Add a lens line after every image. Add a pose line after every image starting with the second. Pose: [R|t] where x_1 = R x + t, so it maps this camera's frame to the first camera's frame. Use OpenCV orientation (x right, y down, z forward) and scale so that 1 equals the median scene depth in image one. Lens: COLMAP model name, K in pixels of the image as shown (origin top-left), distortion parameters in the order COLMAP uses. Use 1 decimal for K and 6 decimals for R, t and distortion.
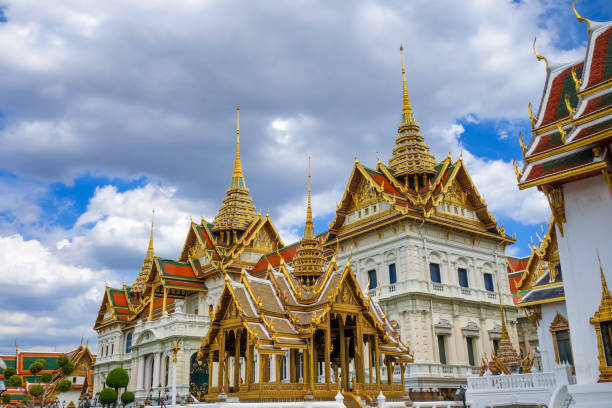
lens RADIAL K [[581.3, 0, 306.0], [0, 581.3, 204.0], [0, 0, 1]] dist [0.006982, 0.001585]
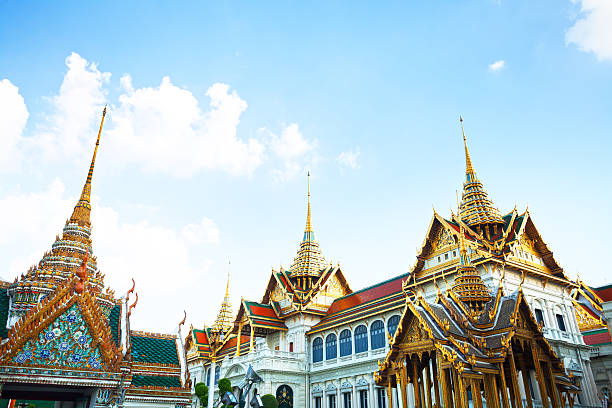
lens RADIAL K [[468.6, 0, 306.0], [0, 468.6, 204.0], [0, 0, 1]] dist [0.008216, 0.005331]
pose [[0.998719, -0.000857, -0.050596, -0.118121], [-0.005644, 0.991732, -0.128199, 0.029363], [0.050287, 0.128320, 0.990457, 0.072168]]
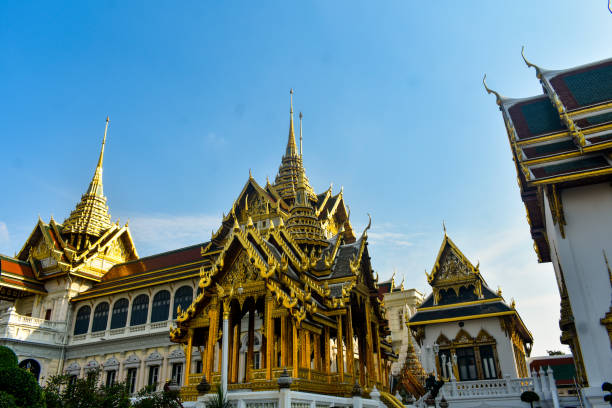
lens RADIAL K [[482.0, 0, 306.0], [0, 482.0, 204.0], [0, 0, 1]] dist [-0.045006, 0.001740]
pose [[0.915760, 0.174346, 0.361922, -0.123428], [-0.133236, 0.981736, -0.135801, 0.075775], [-0.378988, 0.076140, 0.922264, 0.178640]]
